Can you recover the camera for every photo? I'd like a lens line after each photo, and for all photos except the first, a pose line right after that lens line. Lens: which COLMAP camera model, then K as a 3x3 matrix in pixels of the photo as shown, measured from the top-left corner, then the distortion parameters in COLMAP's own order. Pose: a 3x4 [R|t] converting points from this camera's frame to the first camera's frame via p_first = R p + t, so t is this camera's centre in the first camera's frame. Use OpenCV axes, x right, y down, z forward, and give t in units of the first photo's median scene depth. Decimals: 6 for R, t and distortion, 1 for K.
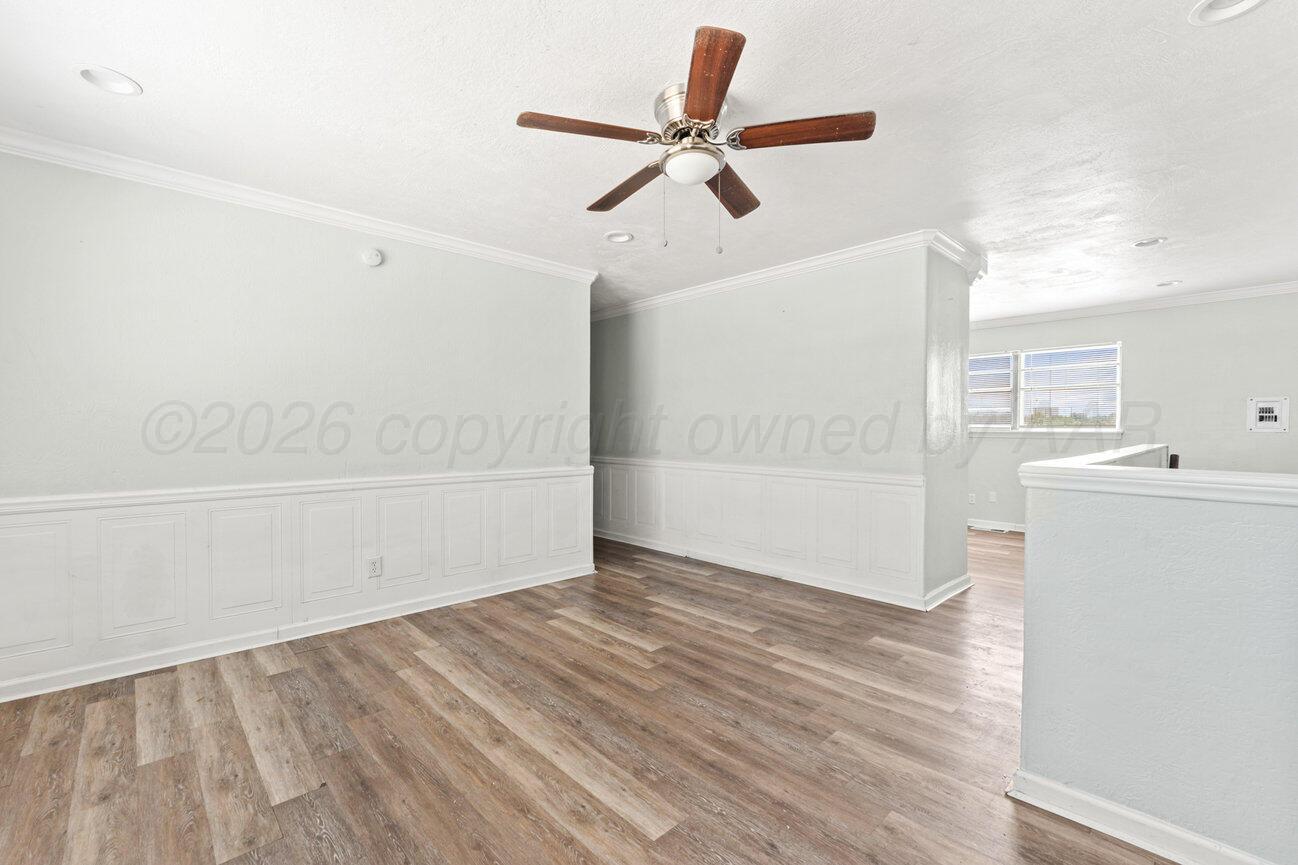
lens RADIAL K [[558.6, 0, 648.2], [0, 558.6, 438.5], [0, 0, 1]] dist [0.000362, -0.000217]
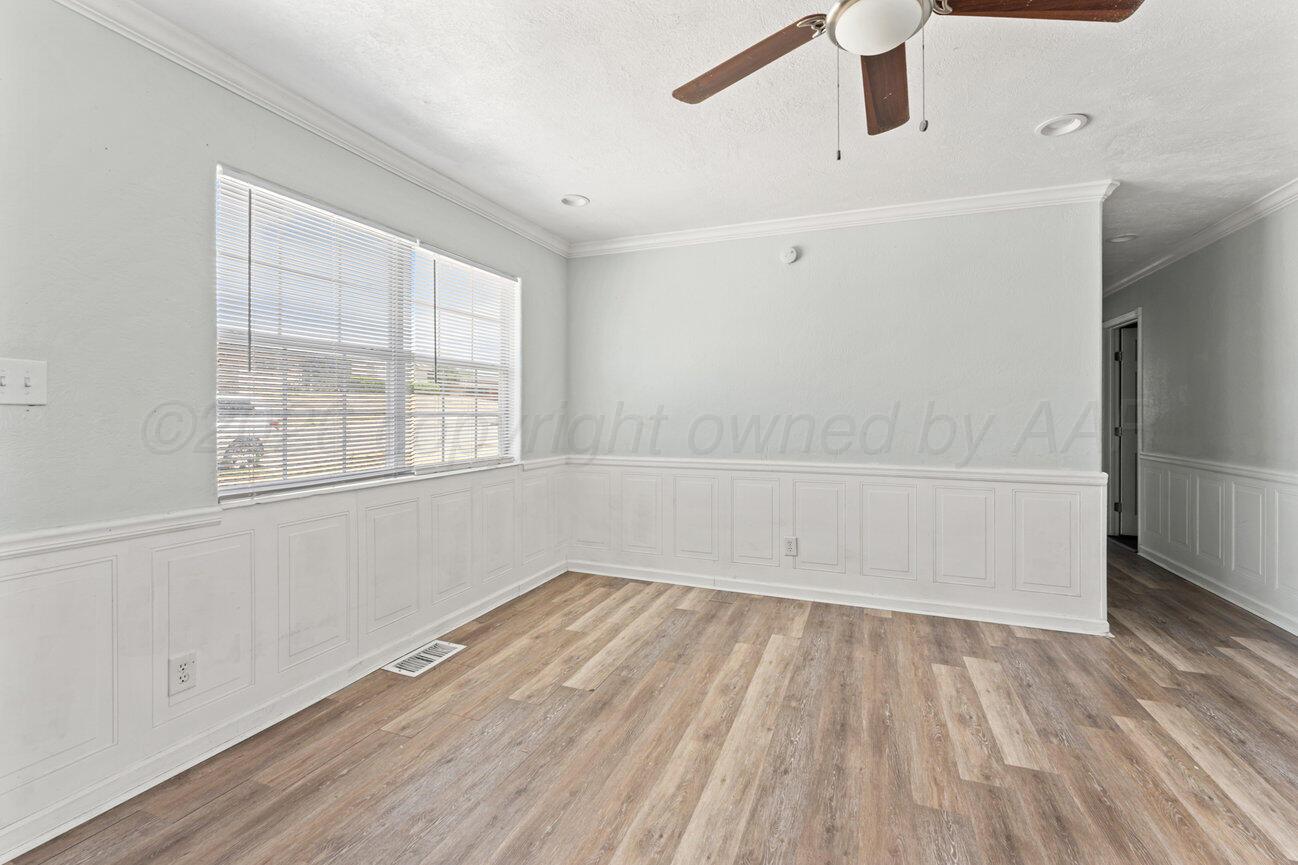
lens RADIAL K [[560.2, 0, 648.5], [0, 560.2, 418.2], [0, 0, 1]] dist [0.000816, 0.000638]
pose [[0.433993, 0.008236, -0.900879, 0.415889], [-0.019205, 0.999816, -0.000112, -0.009152], [0.900712, 0.017350, 0.434071, 0.351032]]
